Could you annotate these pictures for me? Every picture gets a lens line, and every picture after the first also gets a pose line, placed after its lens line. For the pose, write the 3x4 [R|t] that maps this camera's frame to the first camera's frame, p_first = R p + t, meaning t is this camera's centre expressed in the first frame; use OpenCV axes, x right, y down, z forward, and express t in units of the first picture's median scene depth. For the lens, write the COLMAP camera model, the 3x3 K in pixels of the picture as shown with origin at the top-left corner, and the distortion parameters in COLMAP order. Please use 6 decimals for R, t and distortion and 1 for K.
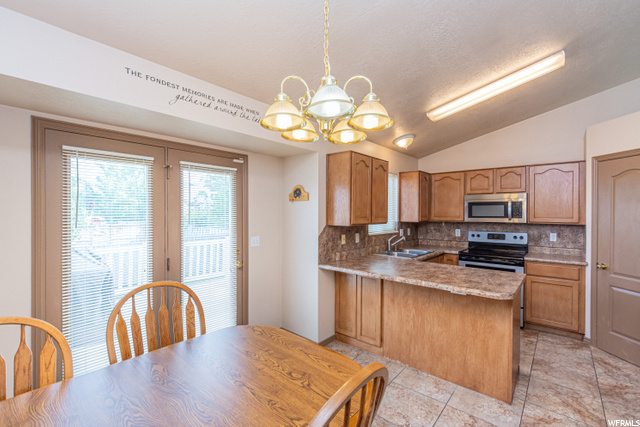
lens RADIAL K [[288.8, 0, 320.0], [0, 288.8, 213.5], [0, 0, 1]] dist [-0.004060, -0.000703]
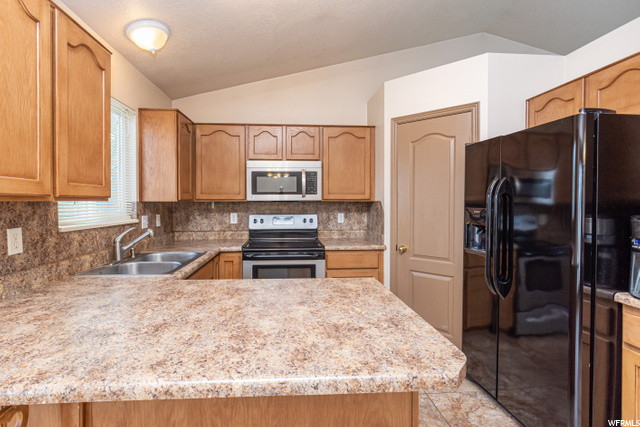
lens RADIAL K [[190.9, 0, 235.1], [0, 190.9, 214.0], [0, 0, 1]] dist [0.000050, 0.000003]
pose [[0.737367, -0.010323, 0.675414, 0.189054], [0.009166, 0.999944, 0.005276, 0.057585], [-0.675431, 0.002300, 0.737420, 0.708374]]
